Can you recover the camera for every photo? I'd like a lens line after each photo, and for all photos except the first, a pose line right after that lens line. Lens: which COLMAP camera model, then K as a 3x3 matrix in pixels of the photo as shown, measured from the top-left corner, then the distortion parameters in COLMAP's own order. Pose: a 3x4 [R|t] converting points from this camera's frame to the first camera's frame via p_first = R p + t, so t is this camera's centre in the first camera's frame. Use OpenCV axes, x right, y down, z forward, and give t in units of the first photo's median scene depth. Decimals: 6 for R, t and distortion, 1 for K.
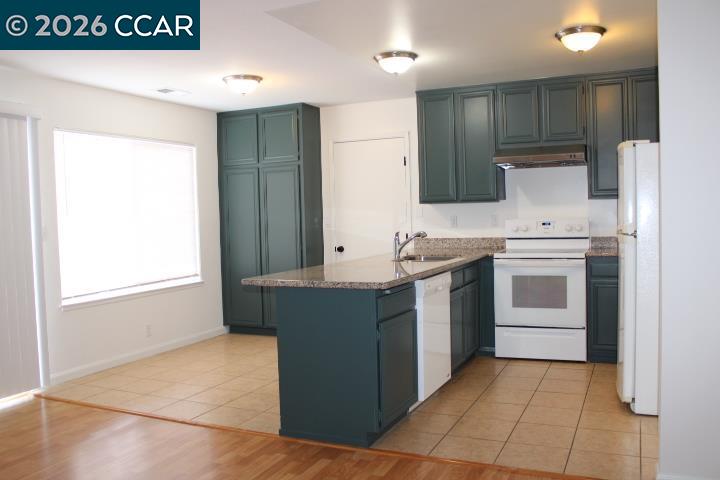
lens RADIAL K [[614.8, 0, 357.8], [0, 614.8, 237.9], [0, 0, 1]] dist [-0.137164, 0.083763]
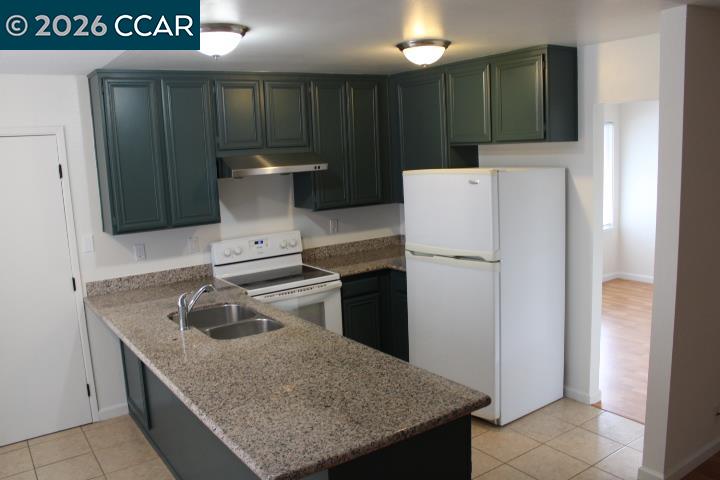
lens RADIAL K [[614.8, 0, 365.8], [0, 614.8, 239.3], [0, 0, 1]] dist [-0.137164, 0.083763]
pose [[0.503759, -0.127250, 0.854420, -0.378591], [0.068365, 0.991861, 0.107411, -0.117529], [-0.861135, 0.004303, 0.508359, 0.455861]]
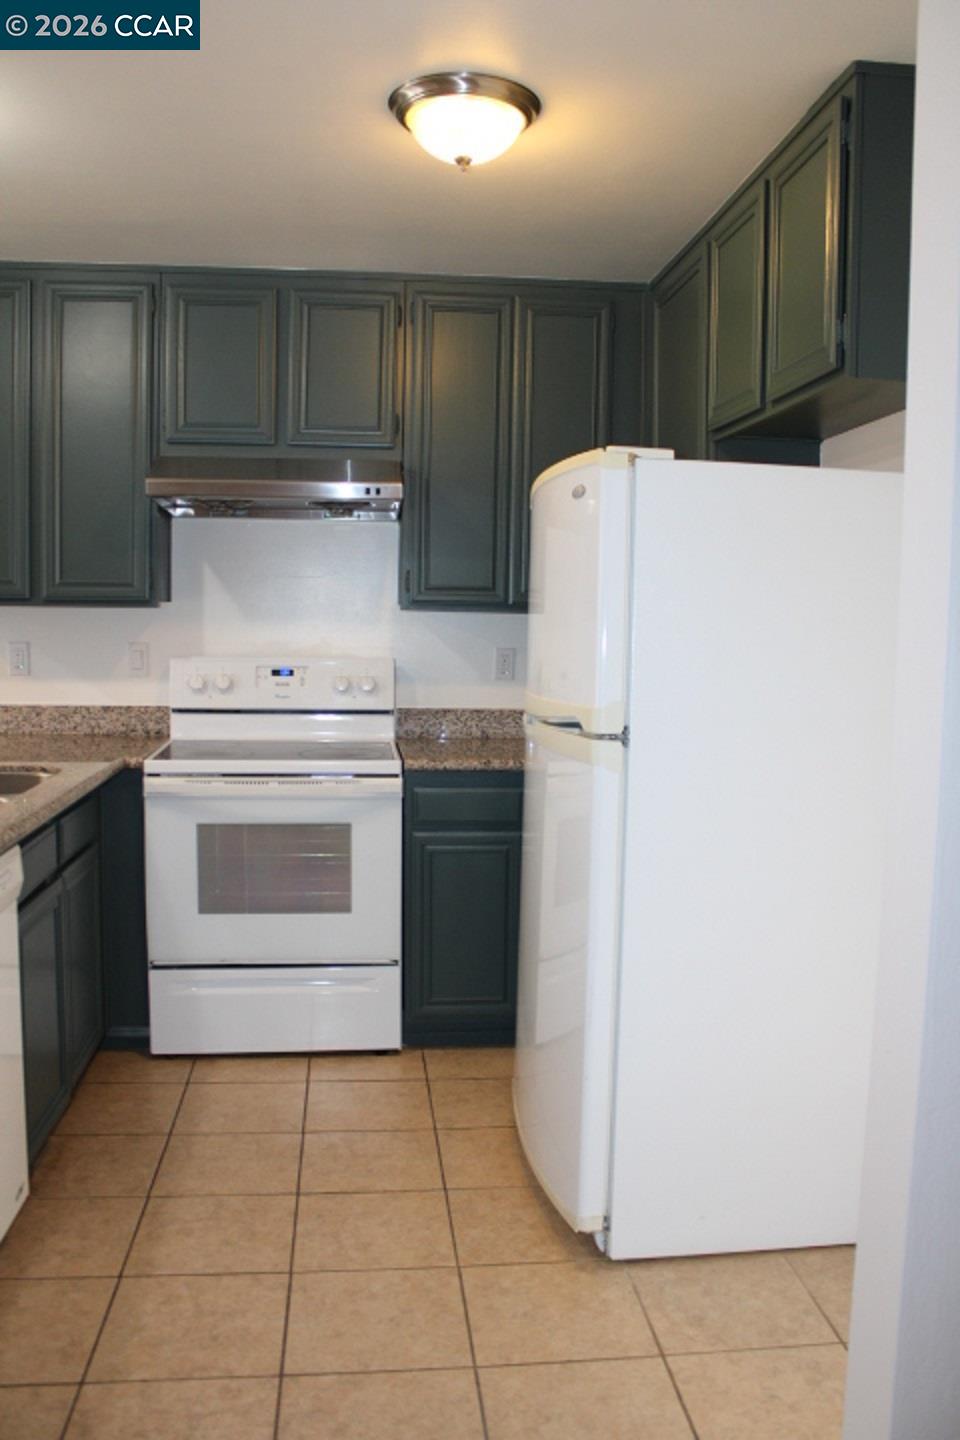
lens RADIAL K [[1229.7, 0, 484.3], [0, 1229.7, 729.6], [0, 0, 1]] dist [-0.137164, 0.083763]
pose [[0.859838, -0.006128, 0.510530, 0.037873], [-0.019946, 0.998761, 0.045582, -0.026250], [-0.510177, -0.049376, 0.858651, 0.315852]]
